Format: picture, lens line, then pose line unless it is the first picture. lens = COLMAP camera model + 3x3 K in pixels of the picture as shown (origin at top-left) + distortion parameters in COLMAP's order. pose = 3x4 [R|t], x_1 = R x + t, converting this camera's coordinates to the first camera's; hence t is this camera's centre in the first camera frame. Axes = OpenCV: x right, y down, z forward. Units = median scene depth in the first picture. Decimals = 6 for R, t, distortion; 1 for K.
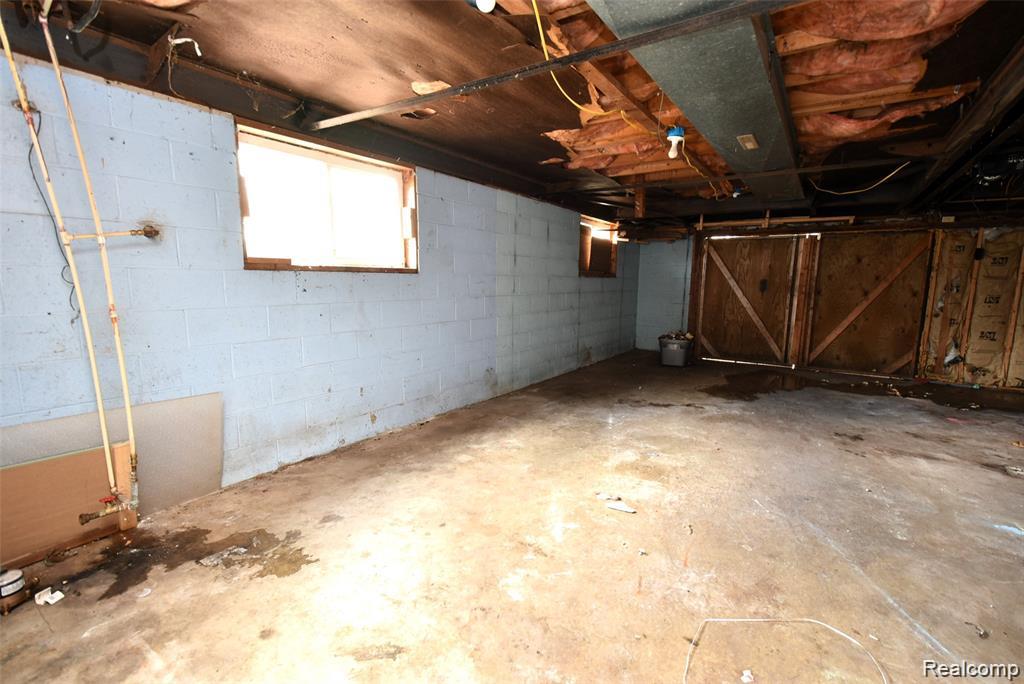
lens RADIAL K [[451.0, 0, 526.2], [0, 451.0, 341.7], [0, 0, 1]] dist [-0.003580, -0.000992]
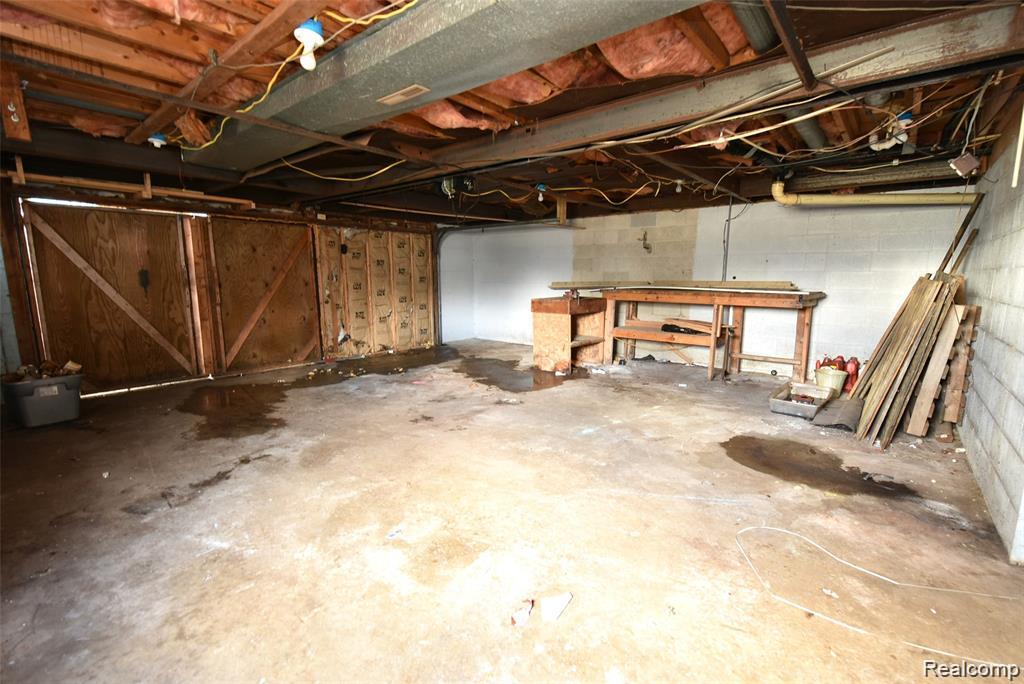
lens RADIAL K [[451.0, 0, 526.2], [0, 451.0, 341.7], [0, 0, 1]] dist [-0.003580, -0.000992]
pose [[0.103519, -0.154210, 0.982600, -0.176225], [0.134523, 0.981001, 0.139787, -0.054479], [-0.985488, 0.117712, 0.122298, 0.400674]]
